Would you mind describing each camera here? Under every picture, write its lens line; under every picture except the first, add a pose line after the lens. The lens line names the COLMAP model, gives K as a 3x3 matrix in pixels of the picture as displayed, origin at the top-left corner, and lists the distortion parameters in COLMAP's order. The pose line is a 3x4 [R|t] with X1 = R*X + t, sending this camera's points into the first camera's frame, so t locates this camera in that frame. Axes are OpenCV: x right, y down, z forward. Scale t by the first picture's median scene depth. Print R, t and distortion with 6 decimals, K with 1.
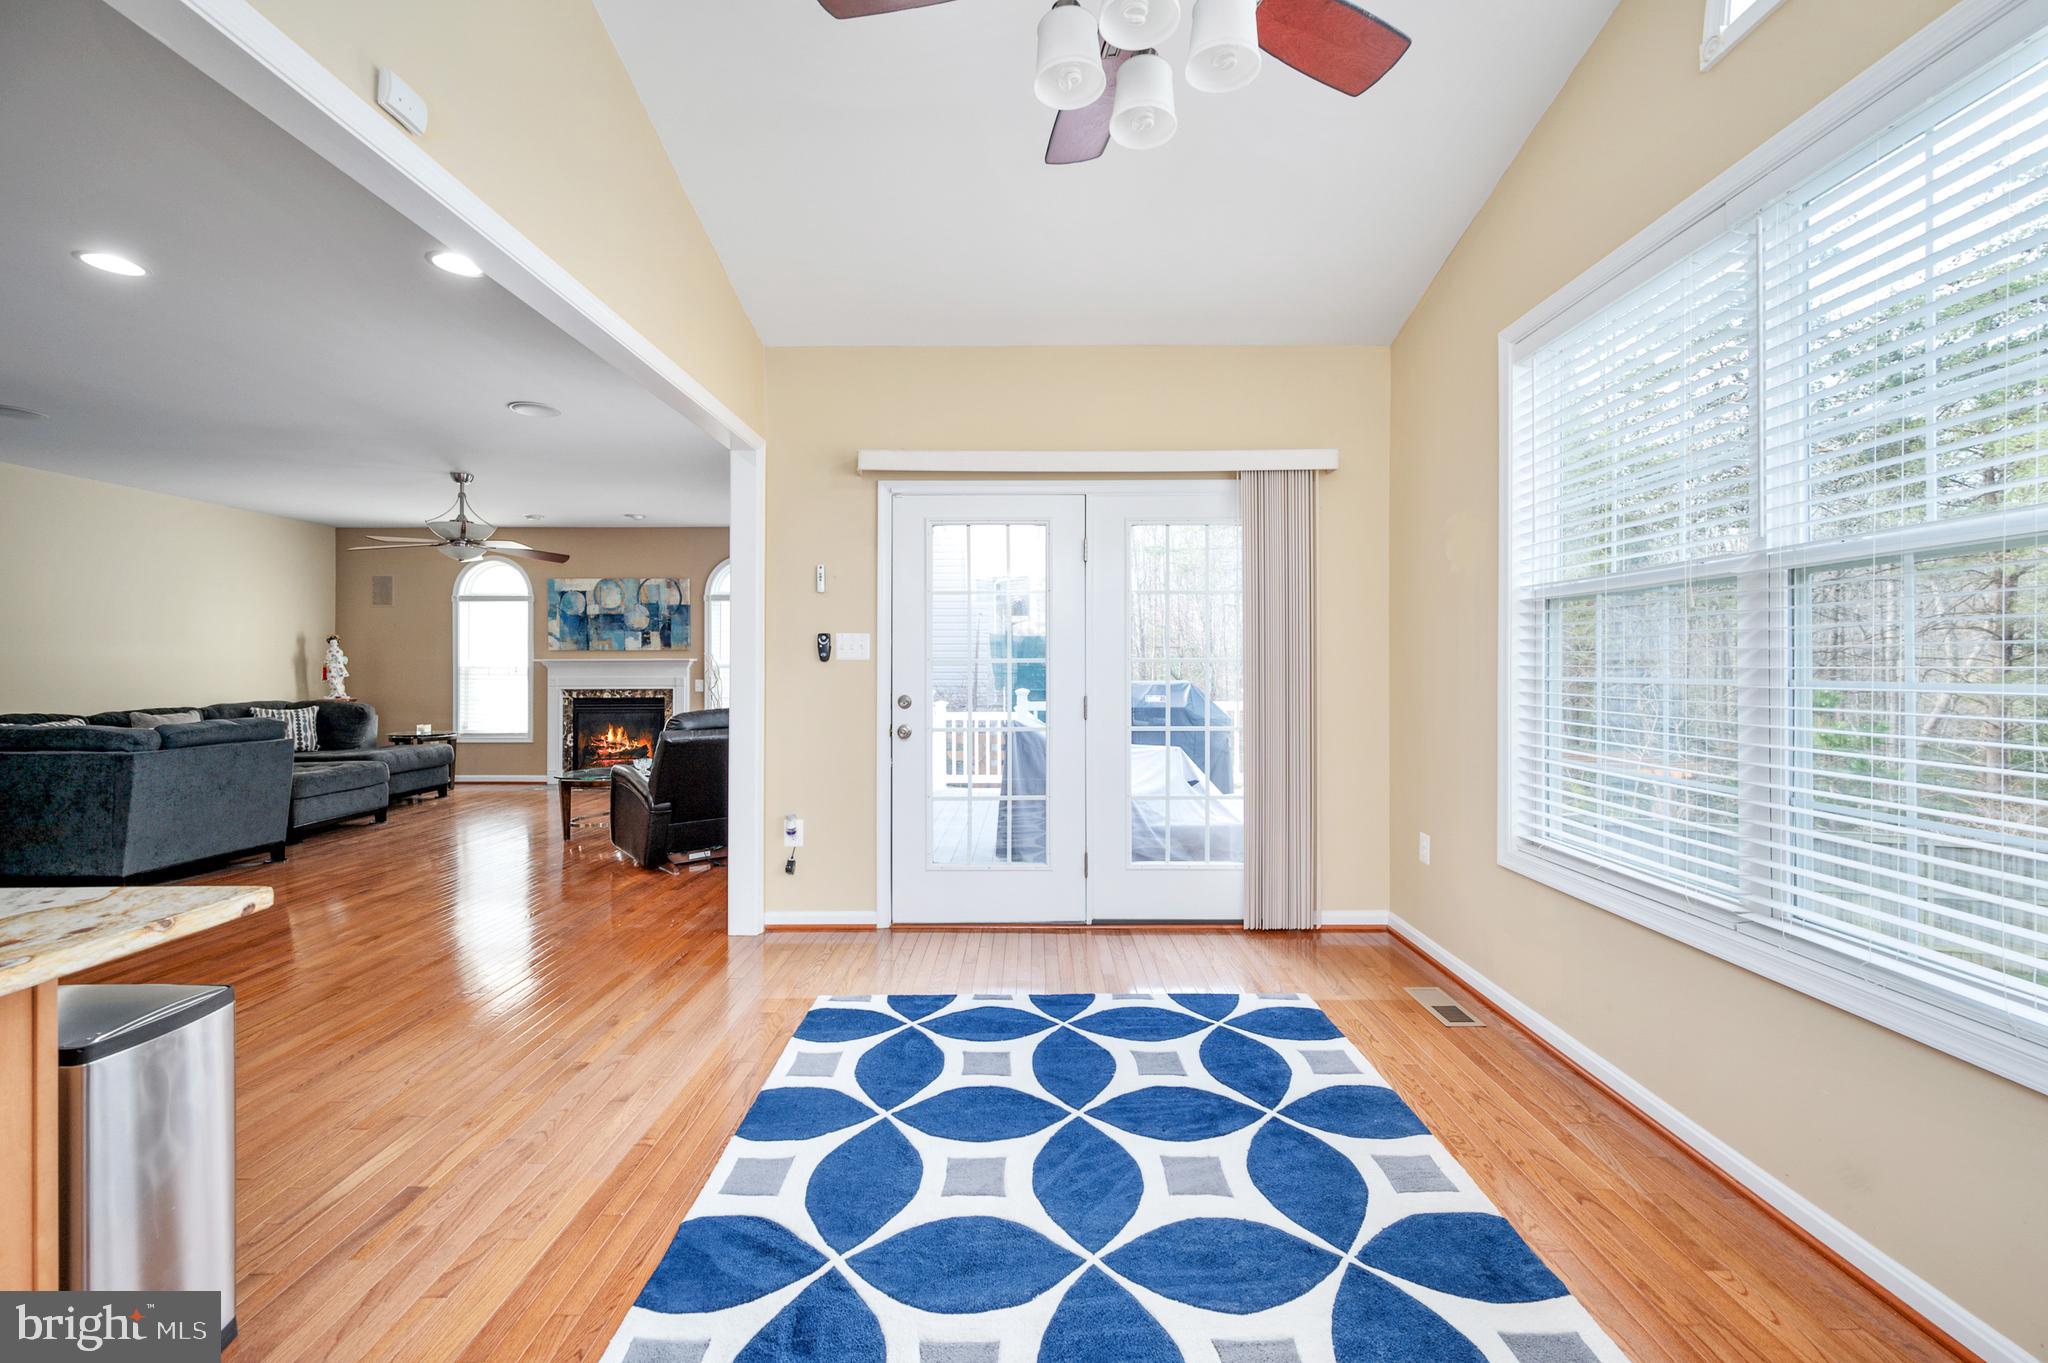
lens RADIAL K [[818.9, 0, 1018.9], [0, 818.9, 662.1], [0, 0, 1]] dist [0.002150, -0.001355]
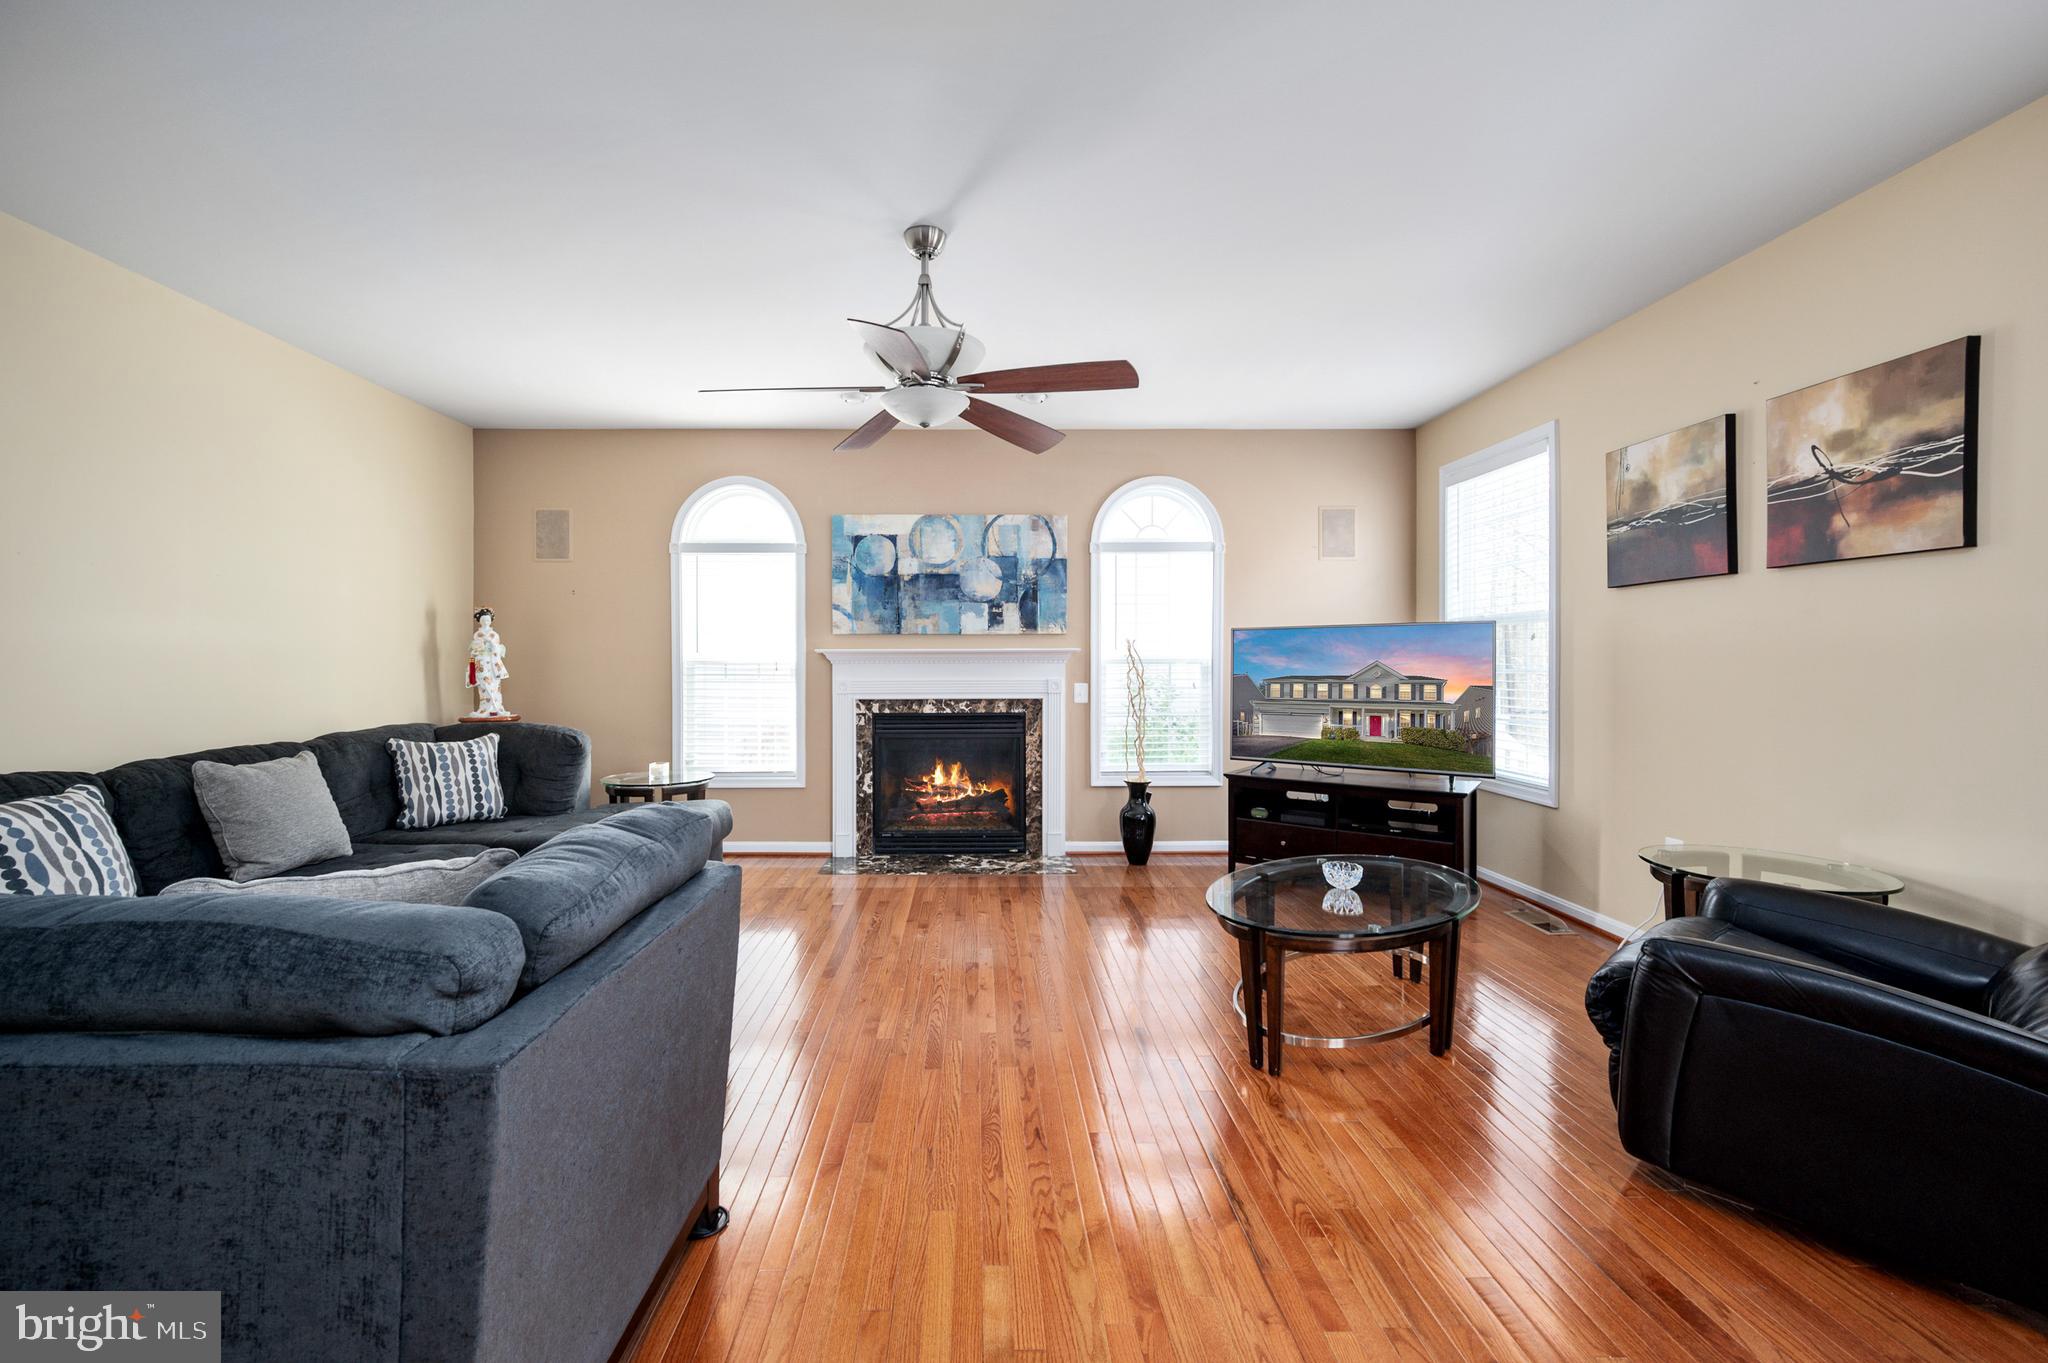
lens RADIAL K [[818.9, 0, 960.2], [0, 818.9, 660.4], [0, 0, 1]] dist [0.002150, -0.001355]
pose [[0.999944, -0.000490, 0.010599, -0.488403], [0.000465, 0.999997, 0.002355, 0.003350], [-0.010601, -0.002350, 0.999941, 0.399466]]
